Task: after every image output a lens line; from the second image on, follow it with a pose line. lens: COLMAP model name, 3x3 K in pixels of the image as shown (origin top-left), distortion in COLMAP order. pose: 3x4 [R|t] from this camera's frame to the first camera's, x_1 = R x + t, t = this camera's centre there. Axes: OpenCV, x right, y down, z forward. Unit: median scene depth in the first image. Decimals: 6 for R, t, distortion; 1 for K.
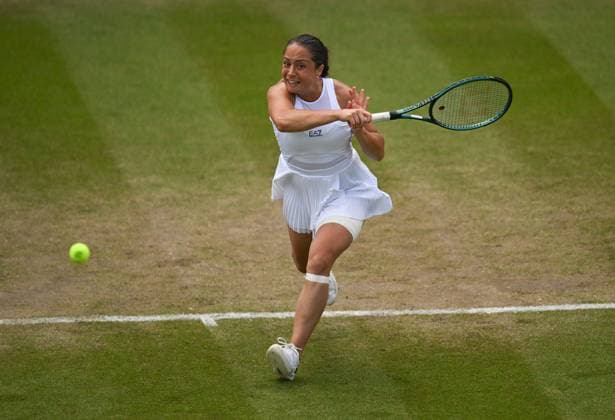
lens RADIAL K [[250.3, 0, 308.1], [0, 250.3, 210.8], [0, 0, 1]] dist [-0.001182, -0.000414]
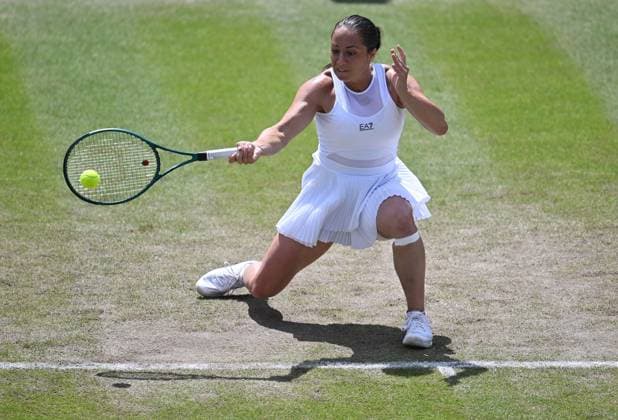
lens RADIAL K [[284.5, 0, 308.5], [0, 284.5, 207.4], [0, 0, 1]] dist [-0.000547, -0.000282]
pose [[0.999802, 0.019320, -0.004700, -0.880201], [-0.019328, 0.999812, -0.001730, -0.107803], [0.004665, 0.001820, 0.999987, 0.019651]]
